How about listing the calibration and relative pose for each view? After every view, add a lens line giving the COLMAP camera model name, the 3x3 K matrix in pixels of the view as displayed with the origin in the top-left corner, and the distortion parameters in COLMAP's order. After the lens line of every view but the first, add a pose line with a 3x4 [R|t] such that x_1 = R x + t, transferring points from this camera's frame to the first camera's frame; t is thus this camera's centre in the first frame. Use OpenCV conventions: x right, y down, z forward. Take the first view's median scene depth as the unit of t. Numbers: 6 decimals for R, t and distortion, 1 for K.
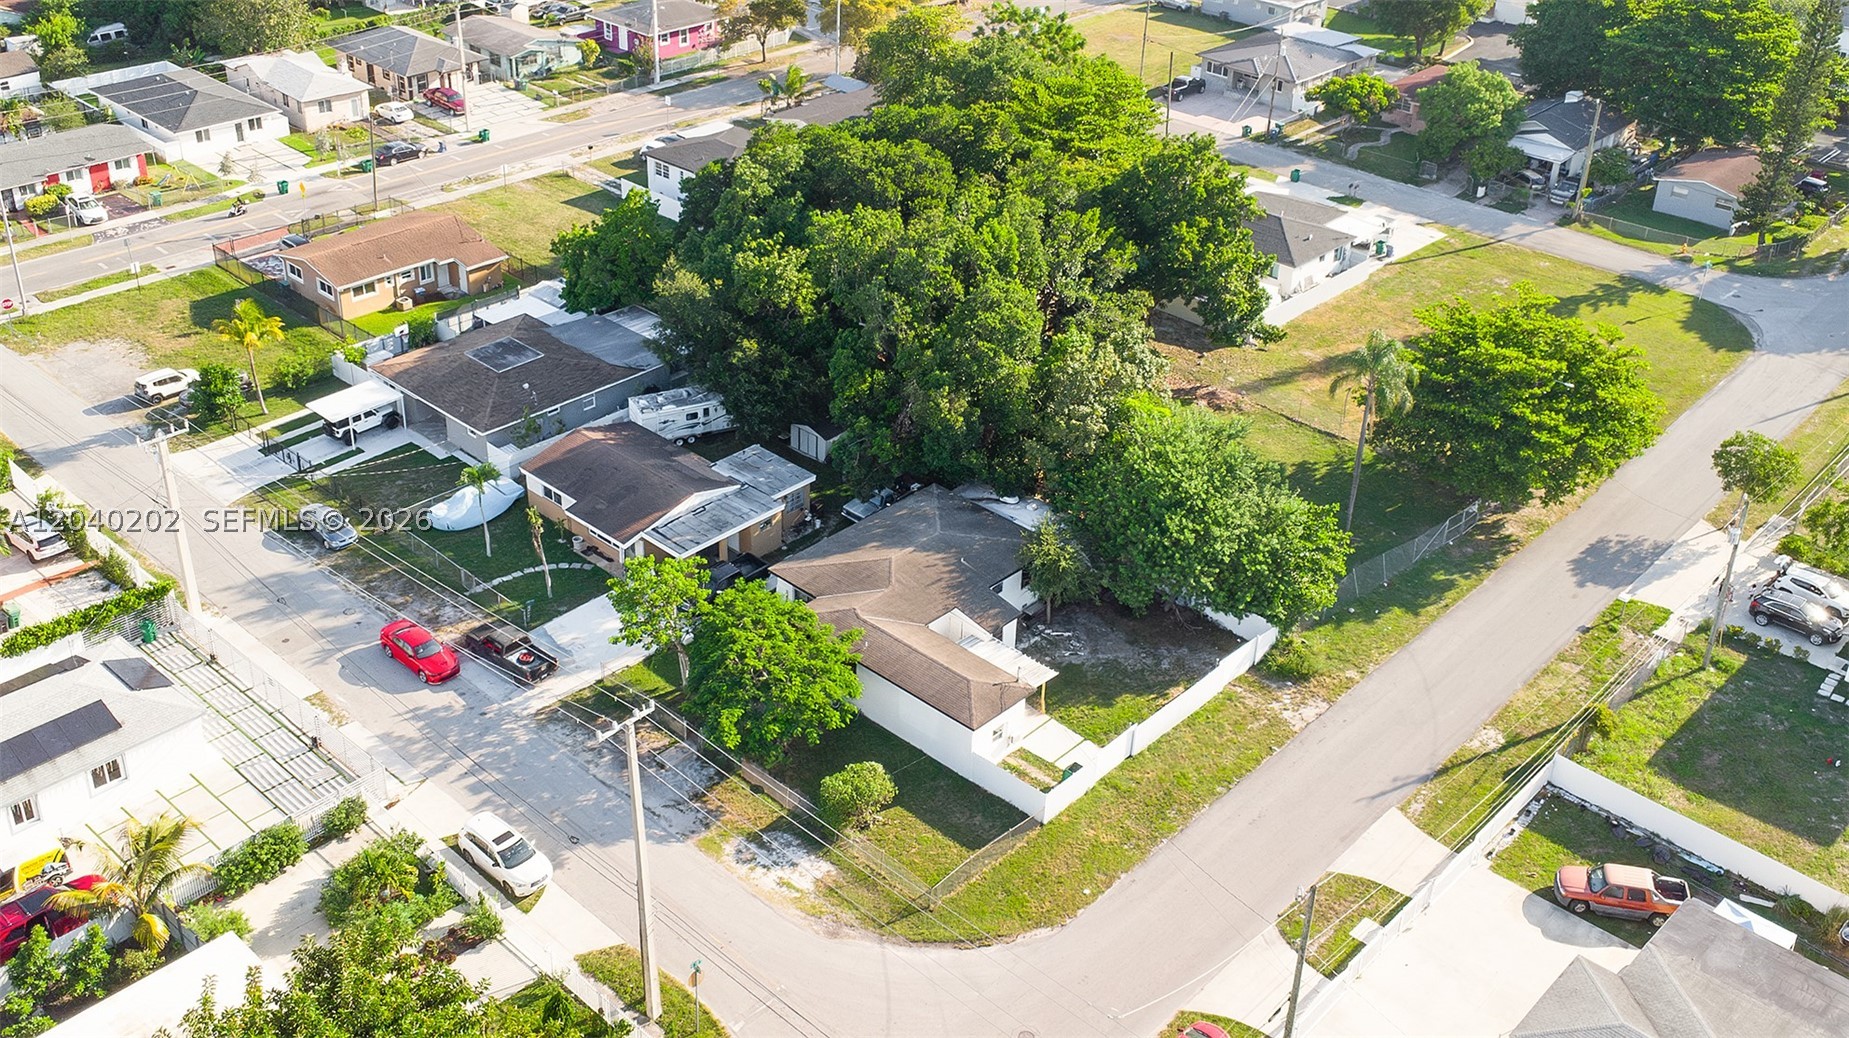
lens RADIAL K [[1682.1, 0, 924.5], [0, 1682.1, 519.0], [0, 0, 1]] dist [0.011855, 0.007948]
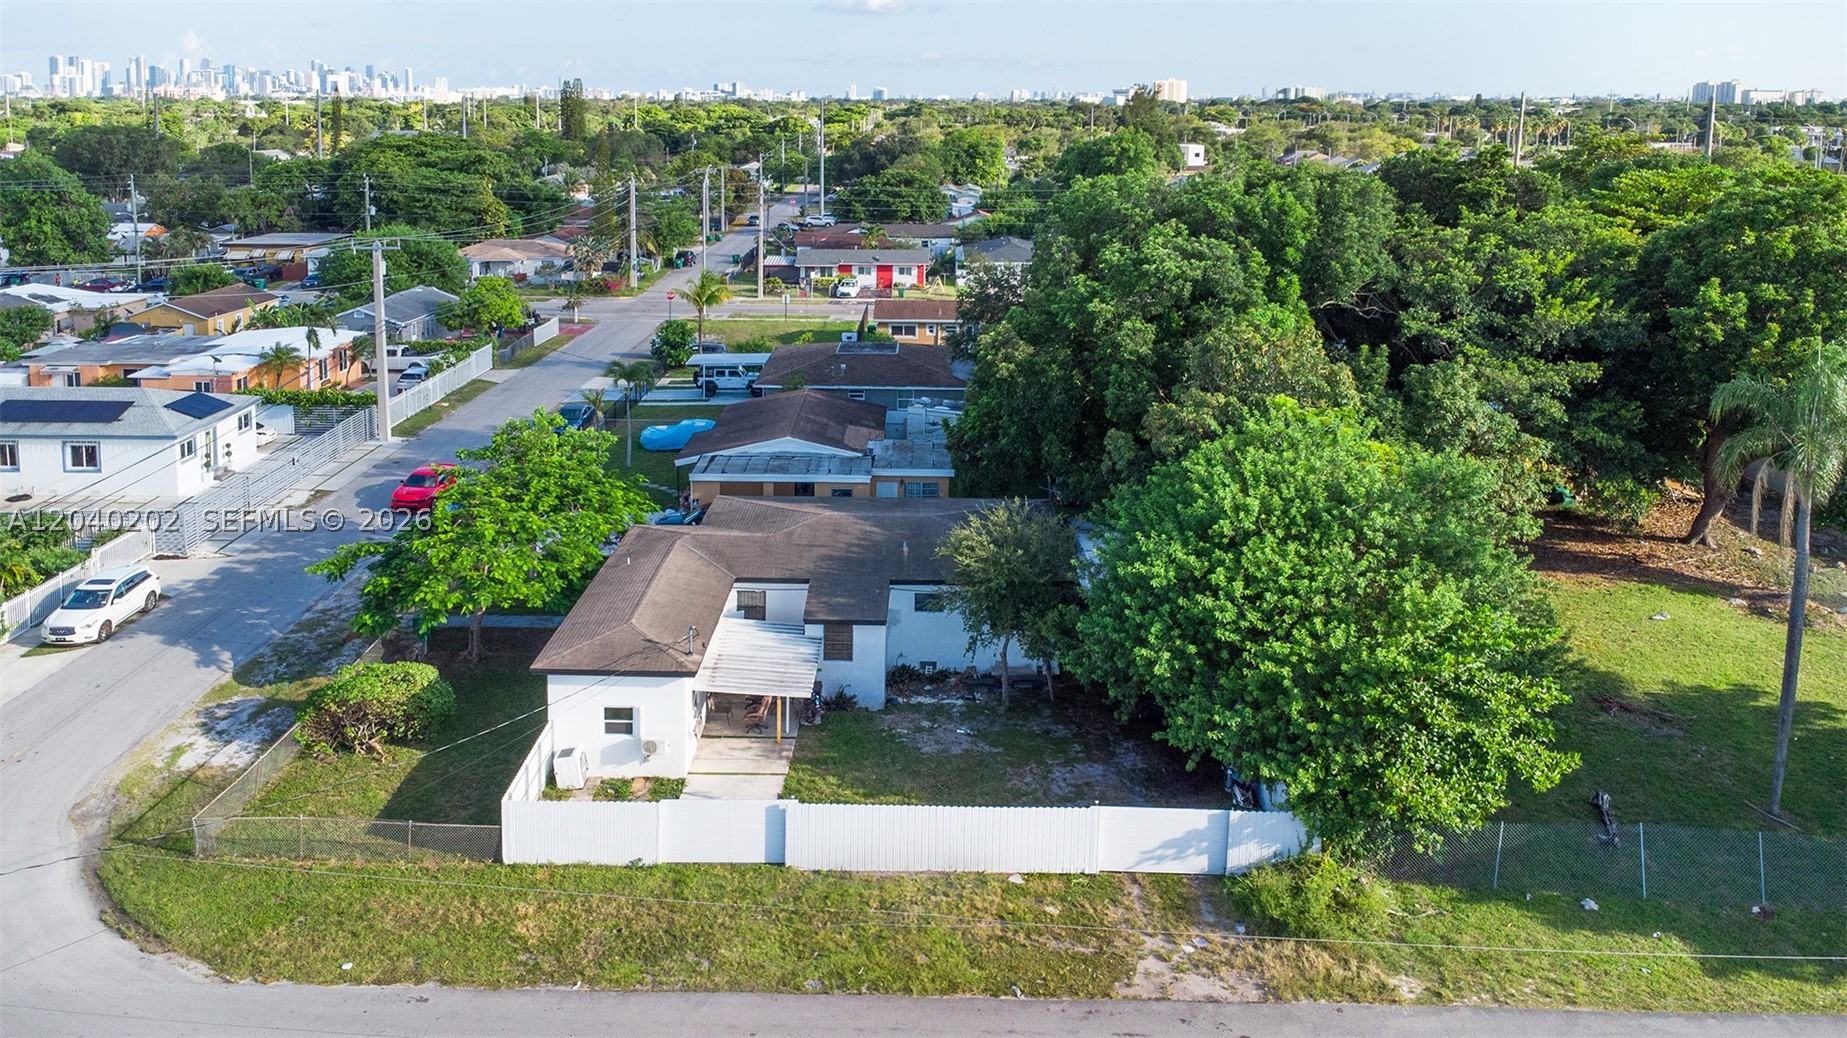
lens RADIAL K [[1344.2, 0, 923.5], [0, 1344.2, 519.0], [0, 0, 1]] dist [0.001926, 0.002490]
pose [[0.661800, 0.191971, -0.724685, 0.333466], [-0.377815, 0.920330, -0.101232, 0.054507], [0.647516, 0.340792, 0.681604, 0.565764]]
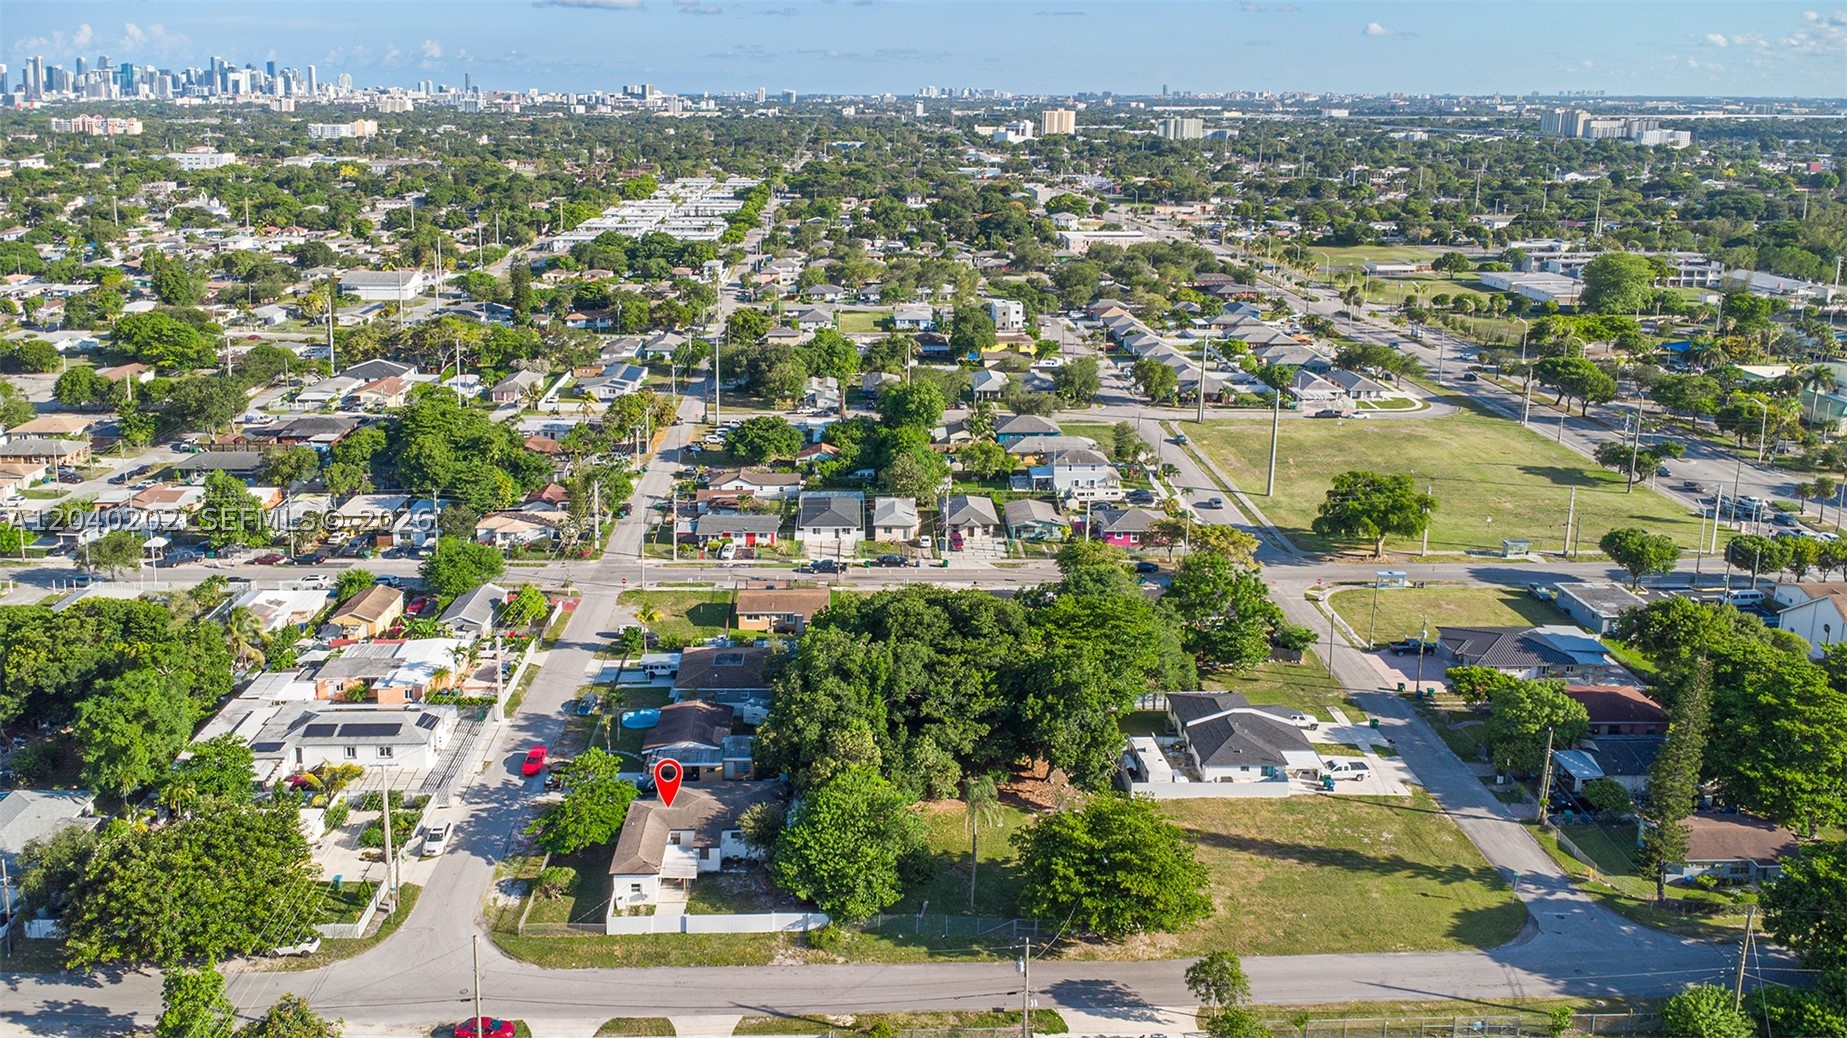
lens RADIAL K [[1326.2, 0, 923.5], [0, 1326.2, 519.0], [0, 0, 1]] dist [0.005326, 0.000427]
pose [[0.708934, 0.189831, -0.679247, 0.934432], [-0.358485, 0.926394, -0.115250, -0.155827], [0.607373, 0.325204, 0.724804, -0.015417]]
